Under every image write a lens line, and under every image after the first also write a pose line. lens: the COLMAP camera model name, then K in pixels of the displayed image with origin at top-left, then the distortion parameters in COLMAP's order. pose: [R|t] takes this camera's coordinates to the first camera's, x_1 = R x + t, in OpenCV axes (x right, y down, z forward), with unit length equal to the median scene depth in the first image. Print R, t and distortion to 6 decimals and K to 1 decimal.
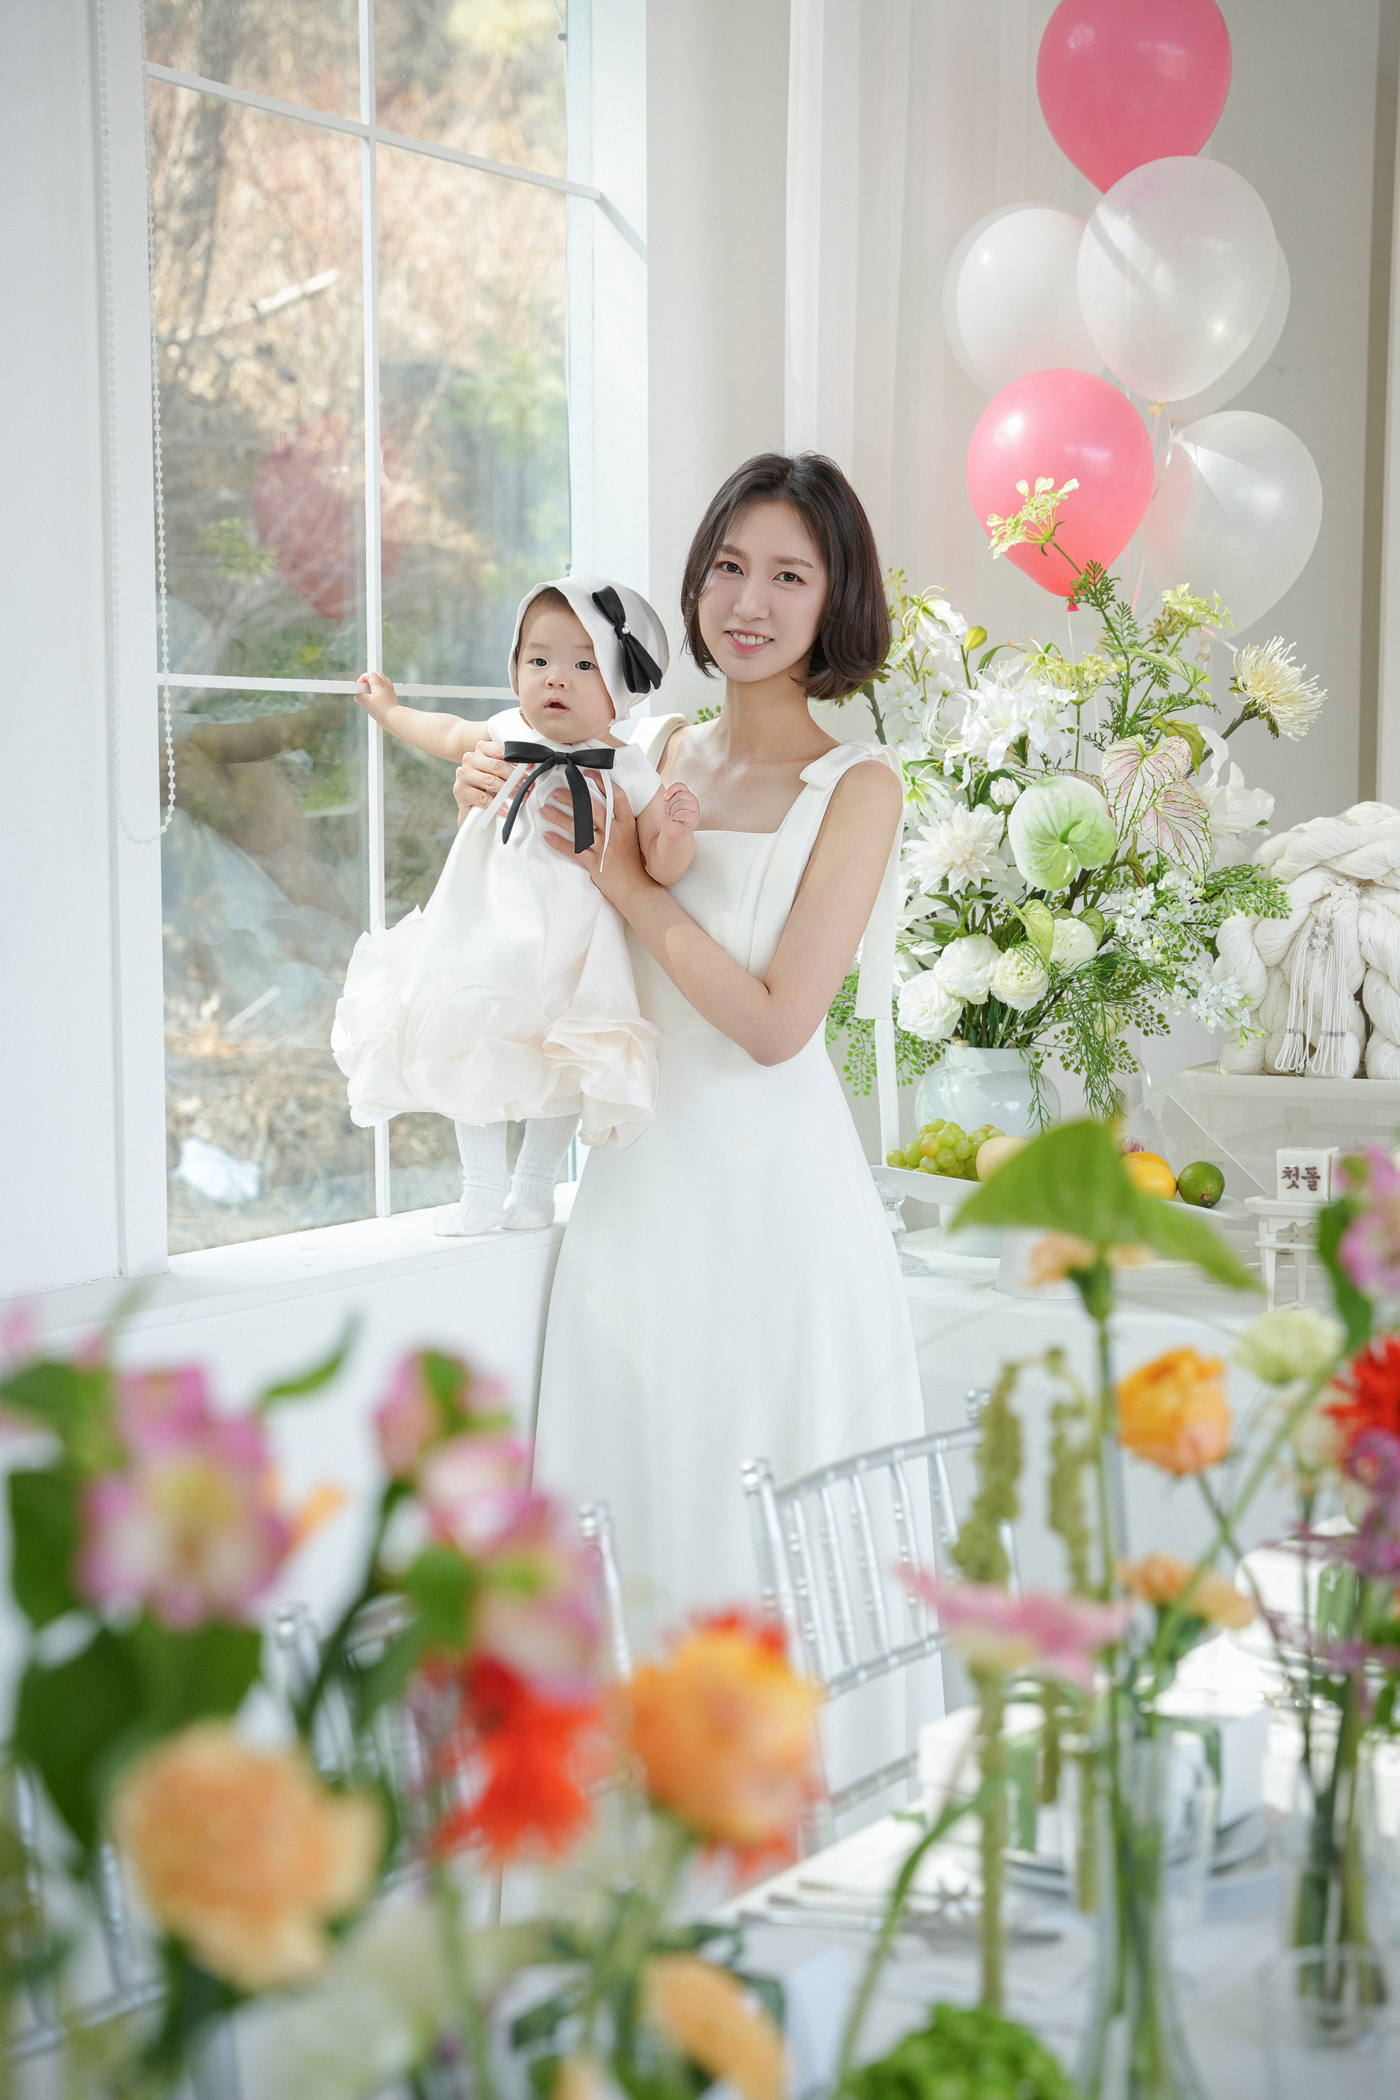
lens RADIAL K [[3709.6, 0, 700.5], [0, 3709.6, 1052.9], [0, 0, 1]] dist [0.230998, 0.000000]
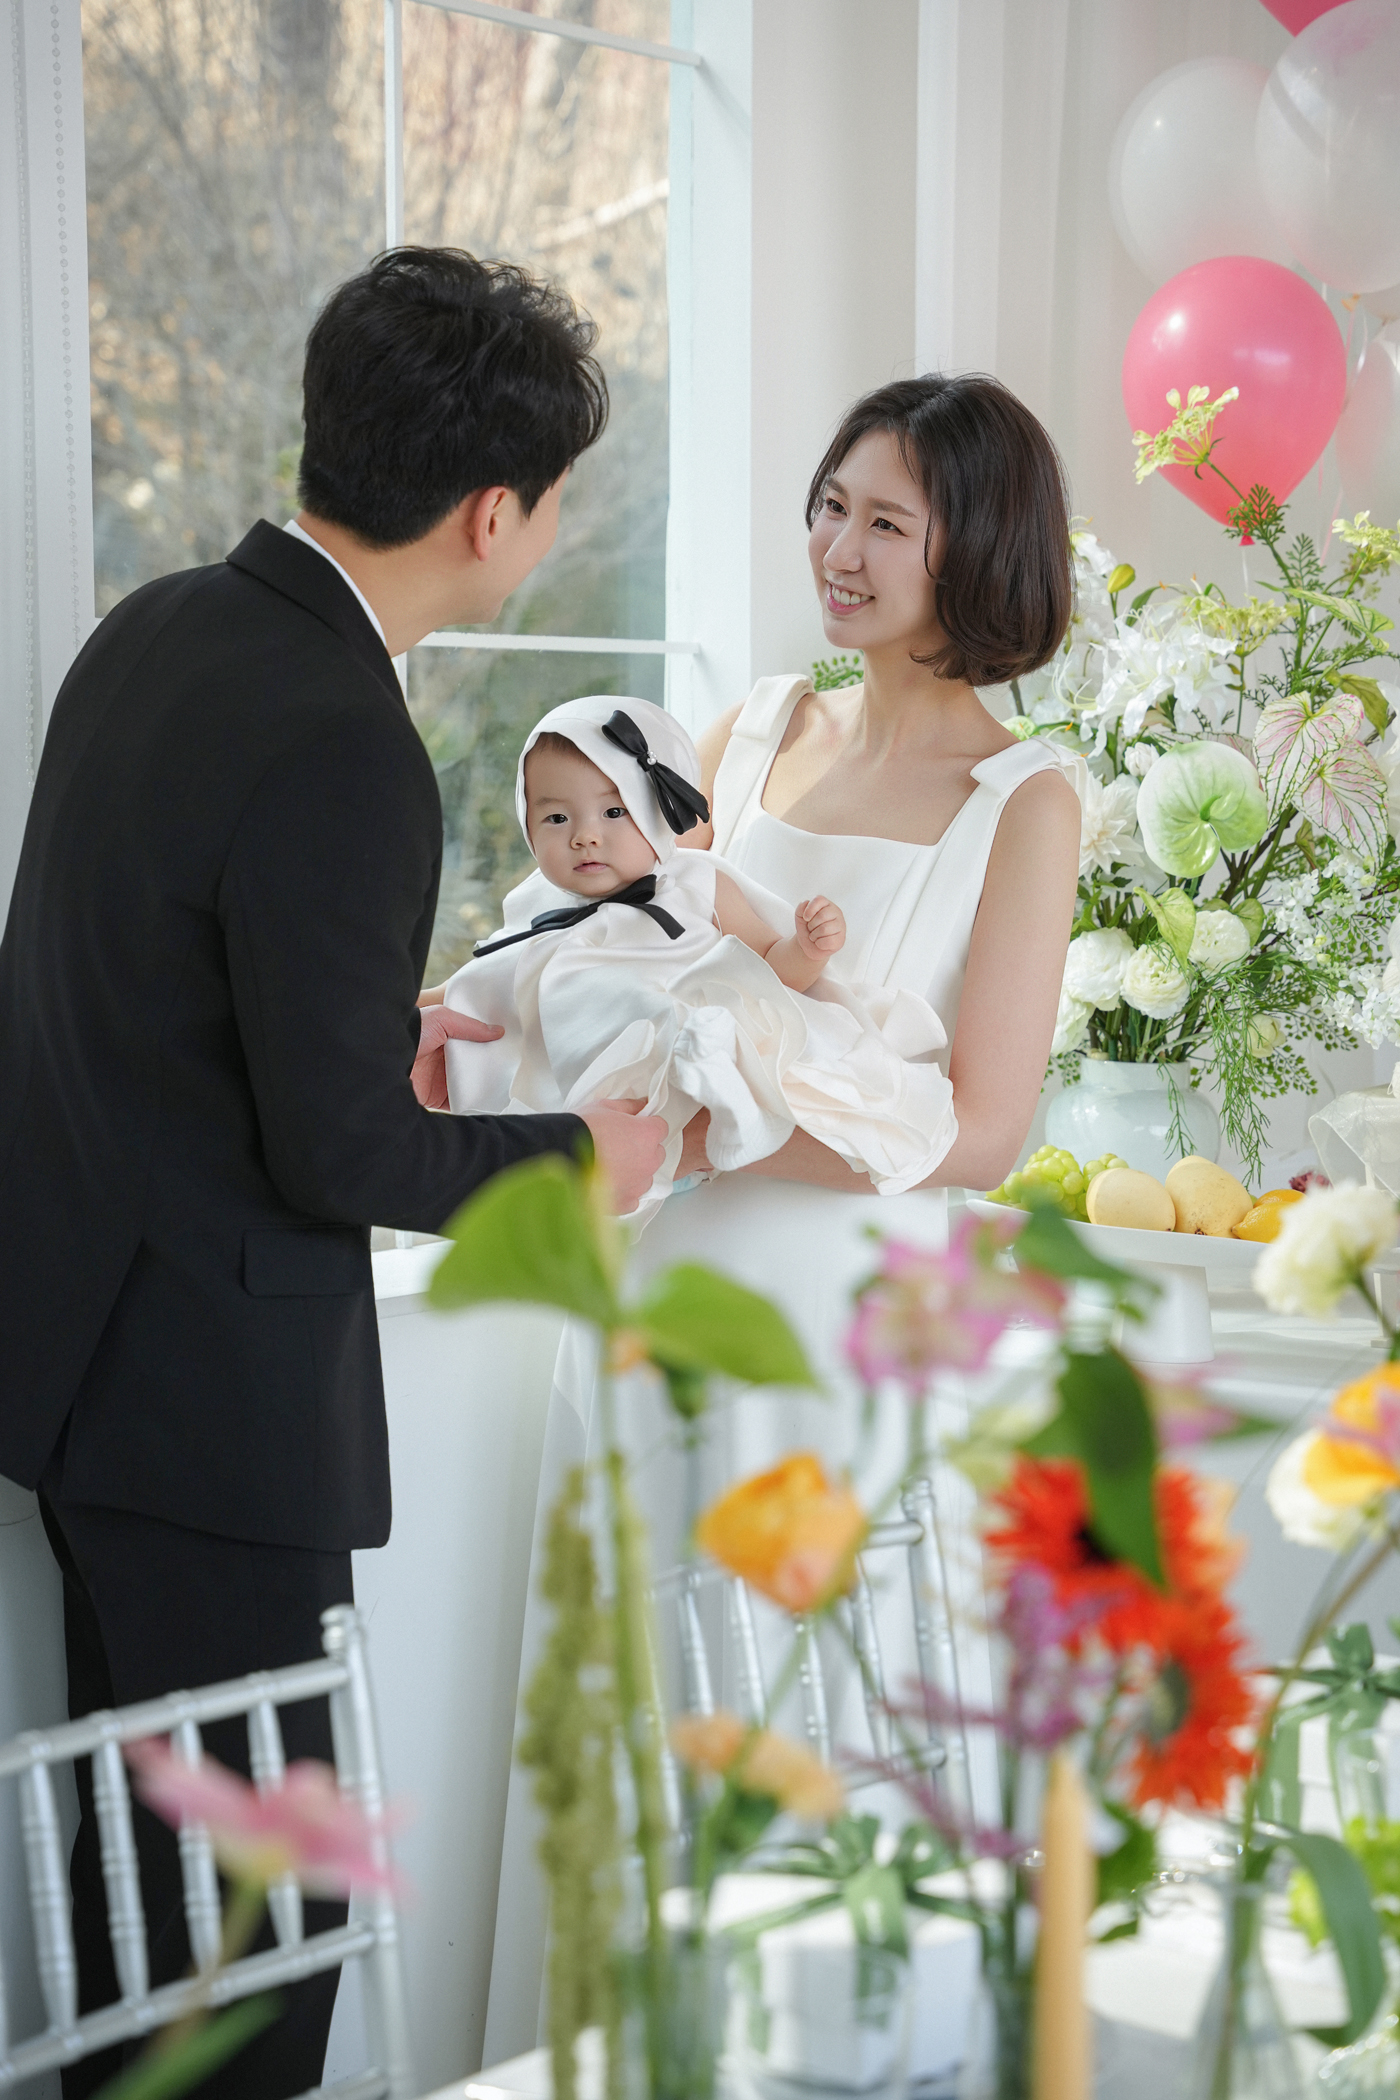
lens RADIAL K [[4121.3, 0, 681.5], [0, 4121.3, 1052.0], [0, 0, 1]] dist [0.300600, 0.000000]
pose [[0.992019, 0.014081, -0.125302, 0.096366], [-0.014068, 0.999901, 0.000989, -0.003319], [0.125303, 0.000781, 0.992118, 0.053635]]
